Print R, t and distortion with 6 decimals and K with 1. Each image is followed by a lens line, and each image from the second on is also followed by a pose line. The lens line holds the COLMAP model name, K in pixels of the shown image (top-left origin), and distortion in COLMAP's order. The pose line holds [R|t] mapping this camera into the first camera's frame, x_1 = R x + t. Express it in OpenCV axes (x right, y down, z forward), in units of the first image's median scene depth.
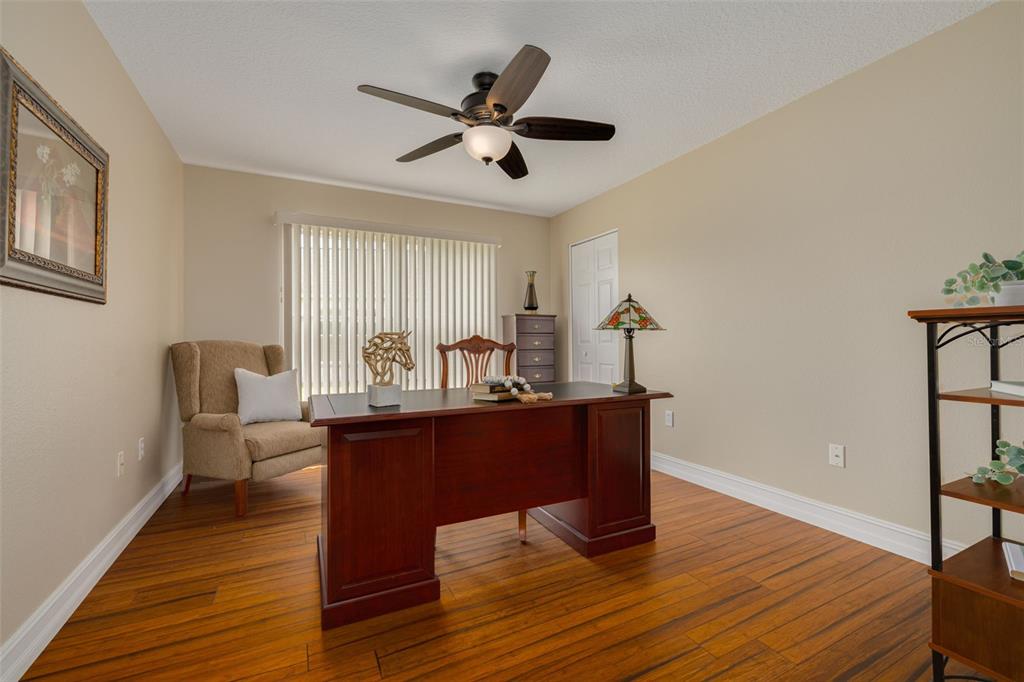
lens RADIAL K [[422.6, 0, 512.0], [0, 422.6, 341.0], [0, 0, 1]] dist [0.016015, 0.000109]
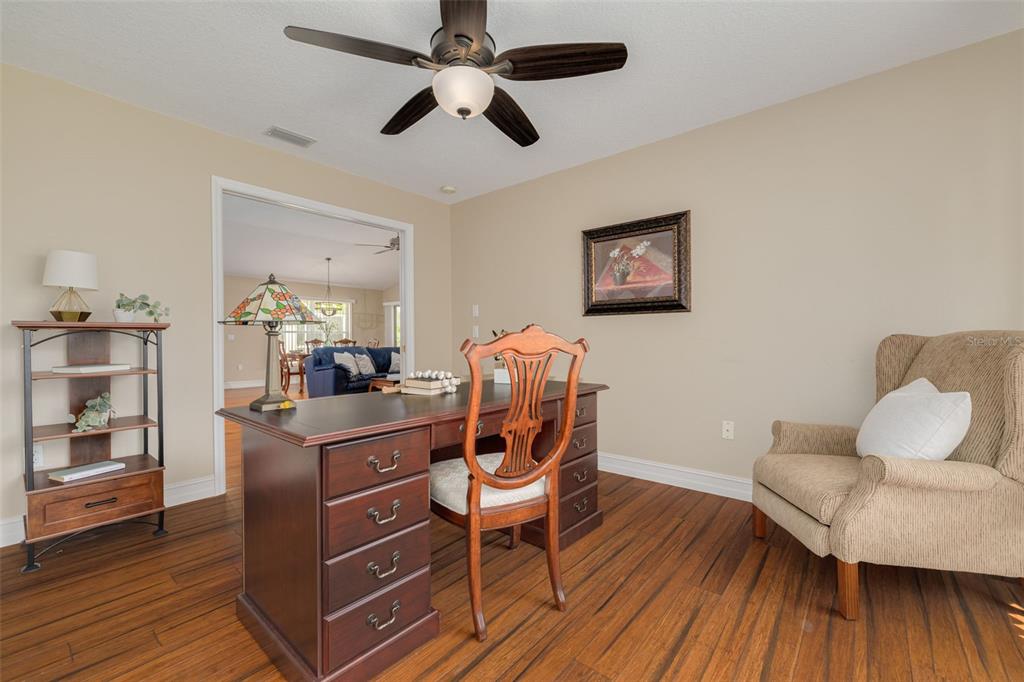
lens RADIAL K [[422.6, 0, 512.0], [0, 422.6, 341.0], [0, 0, 1]] dist [0.016015, 0.000109]
pose [[-0.915586, 0.014061, -0.401875, 0.225458], [0.011840, 0.999898, 0.008011, -0.002801], [0.401947, 0.002576, -0.915659, 2.151687]]
